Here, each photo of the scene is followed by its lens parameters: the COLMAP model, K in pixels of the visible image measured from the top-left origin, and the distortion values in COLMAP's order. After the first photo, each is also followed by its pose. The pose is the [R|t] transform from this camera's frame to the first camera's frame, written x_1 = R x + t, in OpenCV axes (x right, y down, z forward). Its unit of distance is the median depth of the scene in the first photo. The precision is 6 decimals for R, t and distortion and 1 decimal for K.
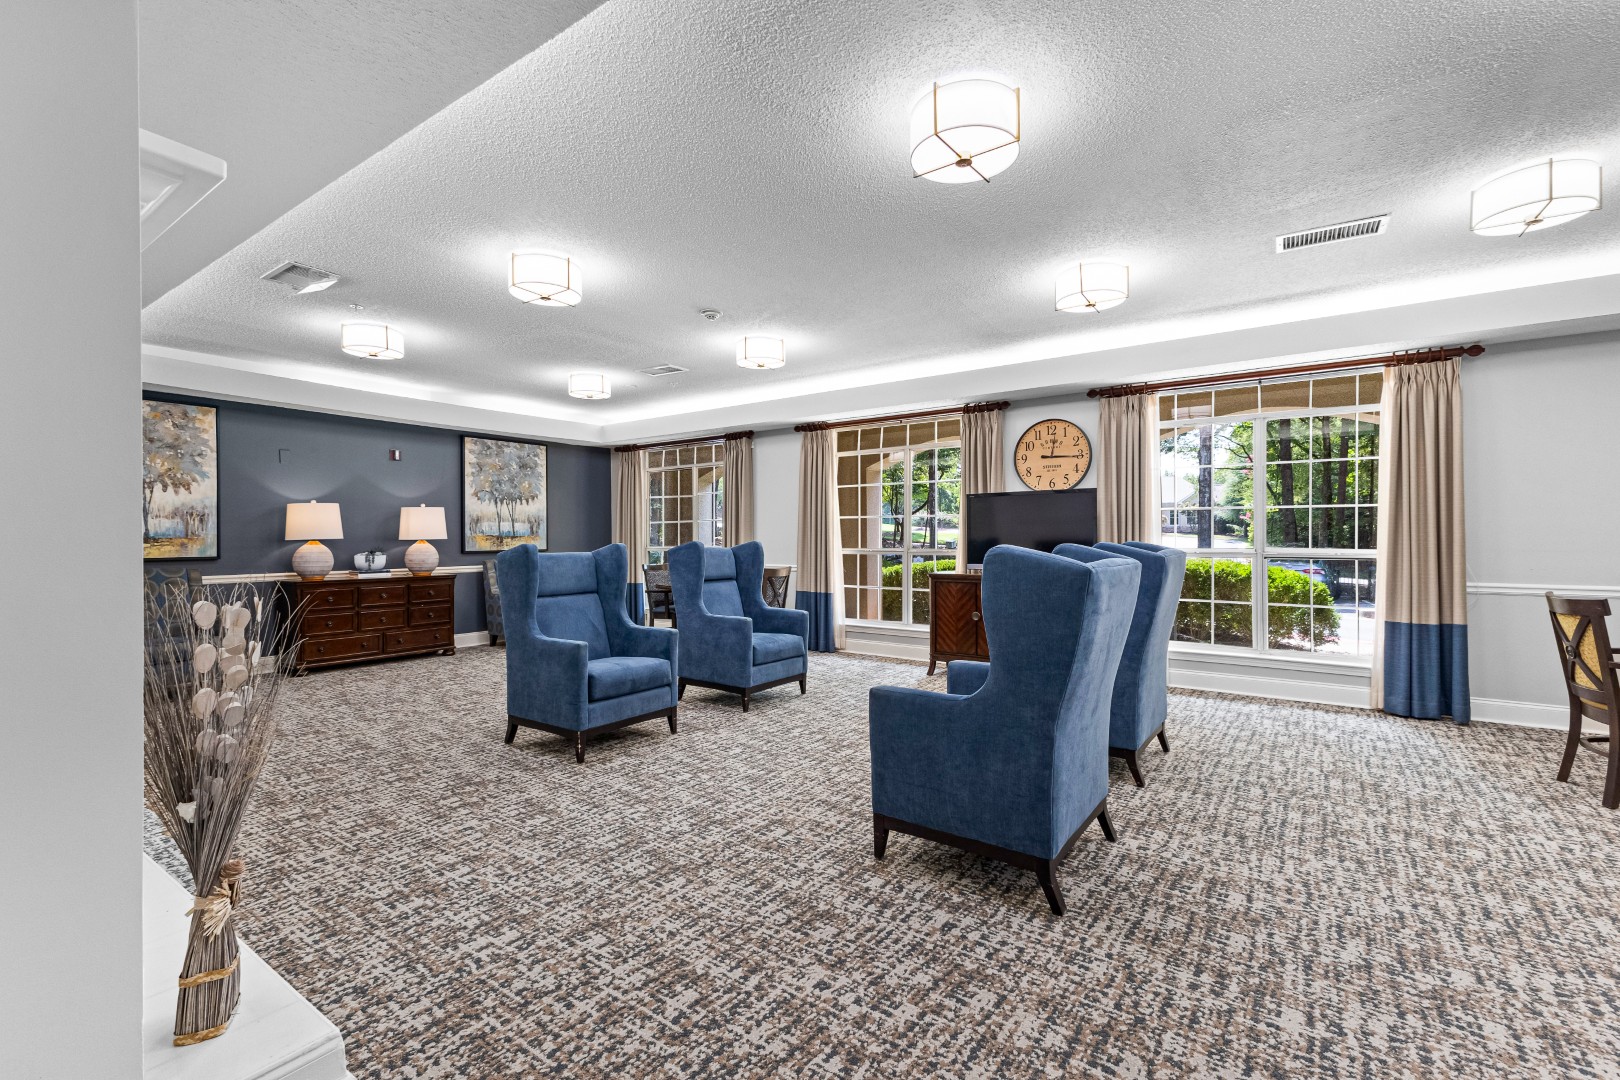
lens RADIAL K [[695.7, 0, 810.0], [0, 695.7, 540.0], [0, 0, 1]] dist [-0.000374, 0.000014]
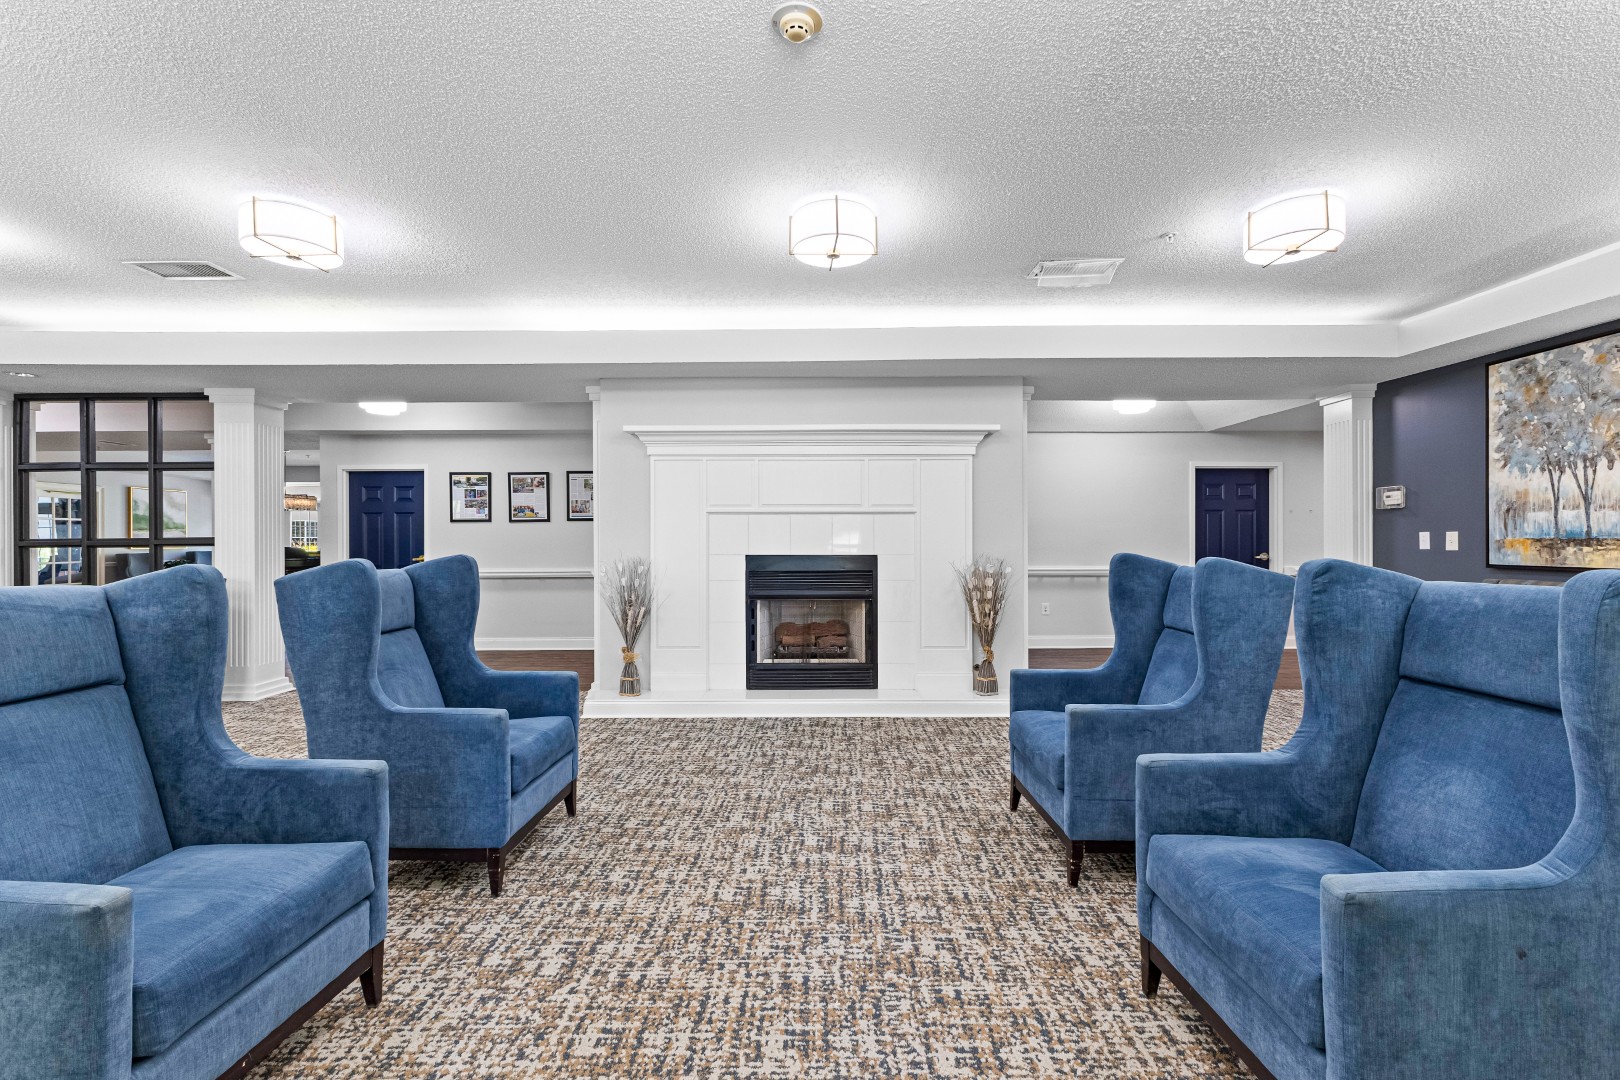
lens RADIAL K [[695.7, 0, 810.0], [0, 695.7, 540.0], [0, 0, 1]] dist [-0.000374, 0.000014]
pose [[-0.815195, 0.006845, -0.579146, 0.129383], [0.003307, 0.999969, 0.007164, -0.013967], [0.579177, 0.003925, -0.815192, 1.757249]]
